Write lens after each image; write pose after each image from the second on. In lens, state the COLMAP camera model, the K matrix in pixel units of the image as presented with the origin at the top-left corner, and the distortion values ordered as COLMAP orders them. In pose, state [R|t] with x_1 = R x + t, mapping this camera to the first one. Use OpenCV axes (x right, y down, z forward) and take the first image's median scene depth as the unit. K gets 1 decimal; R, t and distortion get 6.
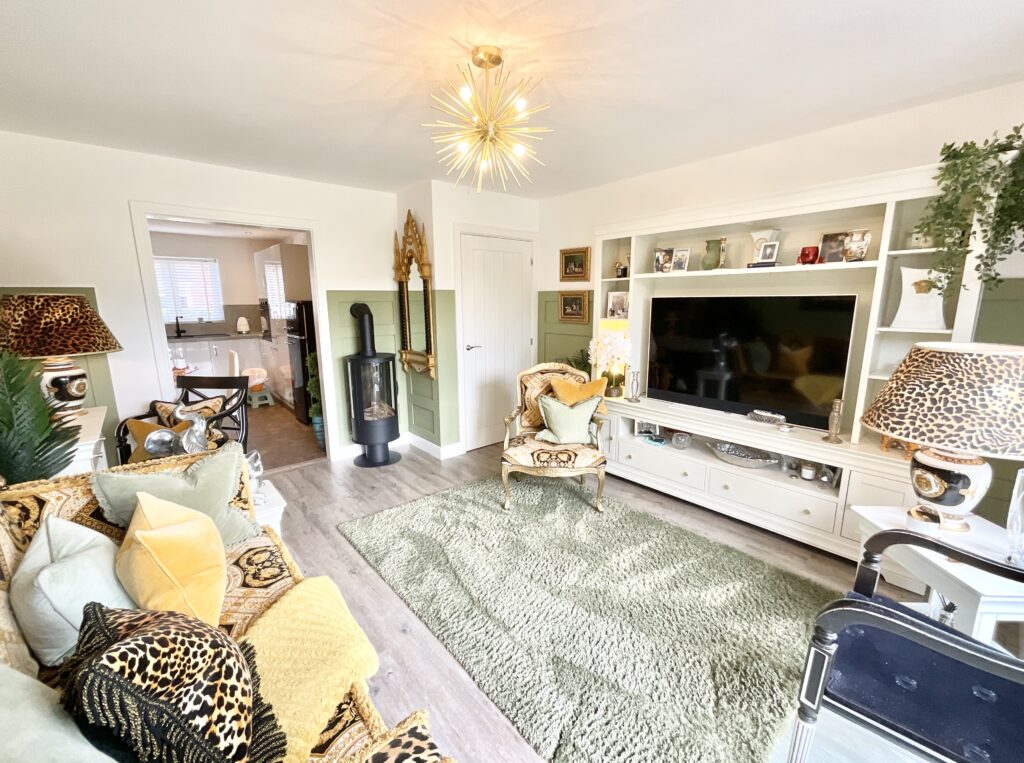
lens RADIAL K [[416.5, 0, 509.7], [0, 416.5, 381.9], [0, 0, 1]] dist [0.000014, 0.000186]
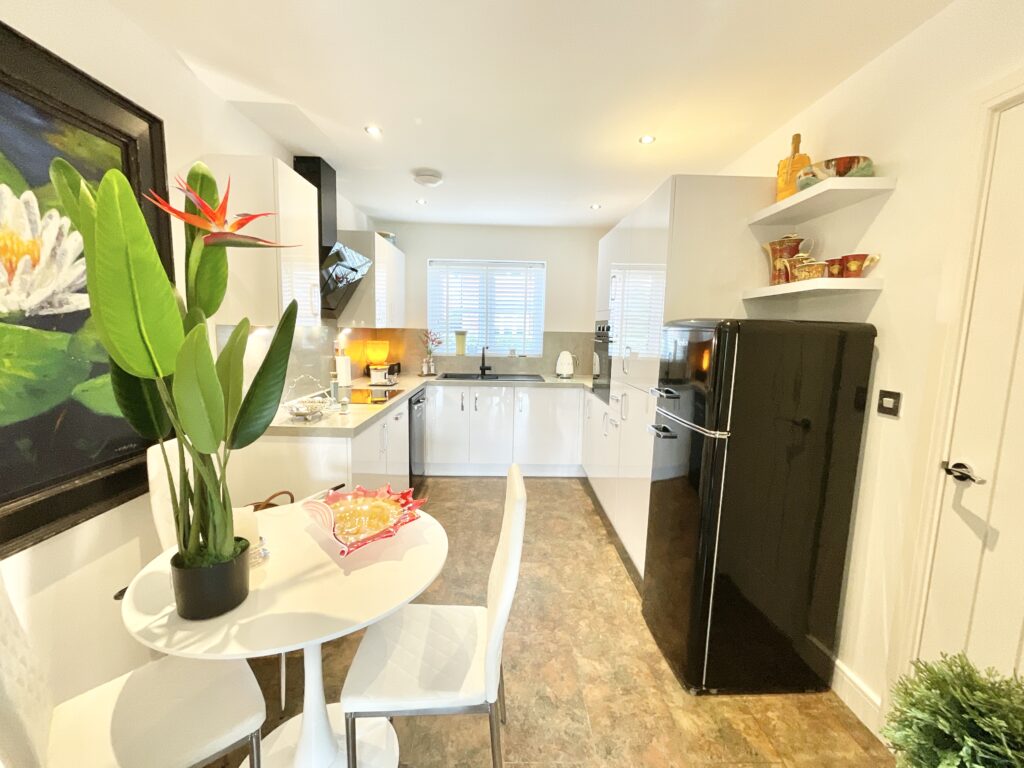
lens RADIAL K [[416.5, 0, 509.7], [0, 416.5, 384.4], [0, 0, 1]] dist [0.000014, 0.000186]
pose [[0.766638, 0.097332, -0.634660, -0.316395], [-0.140674, 0.989890, -0.018116, -0.085928], [0.626480, 0.103169, 0.772579, 0.488117]]
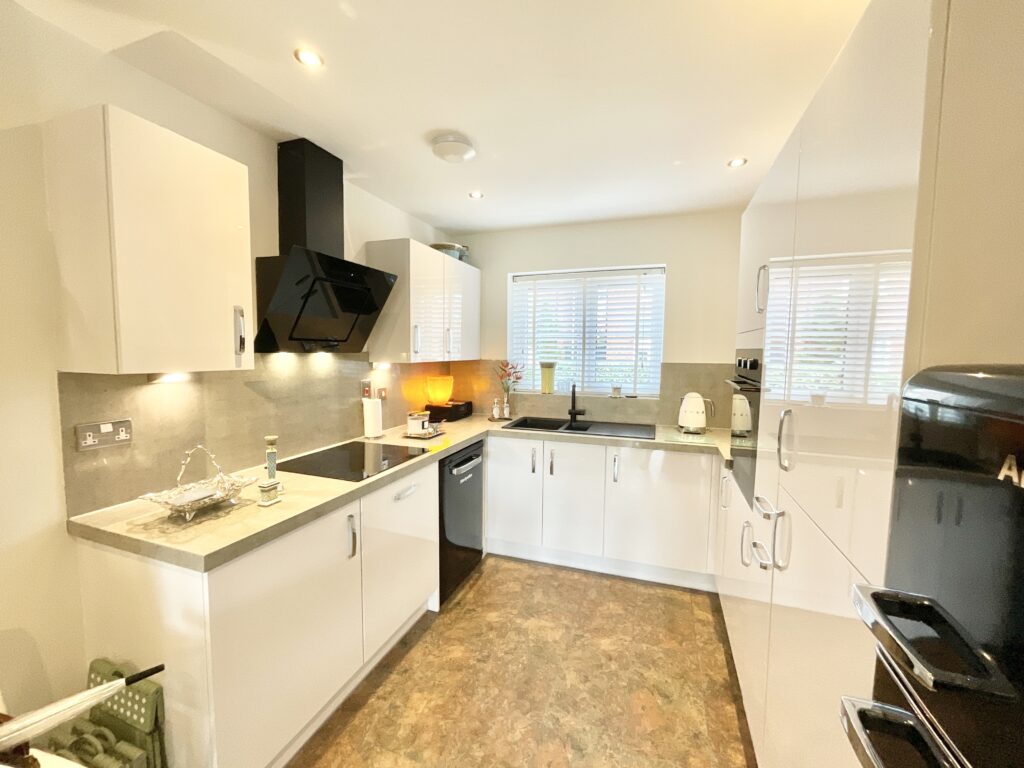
lens RADIAL K [[416.5, 0, 509.7], [0, 416.5, 384.4], [0, 0, 1]] dist [0.000014, 0.000186]
pose [[0.495100, 0.073165, -0.865750, -0.385011], [-0.173587, 0.984688, -0.016054, -0.129093], [0.851319, 0.158231, 0.500219, 0.655485]]
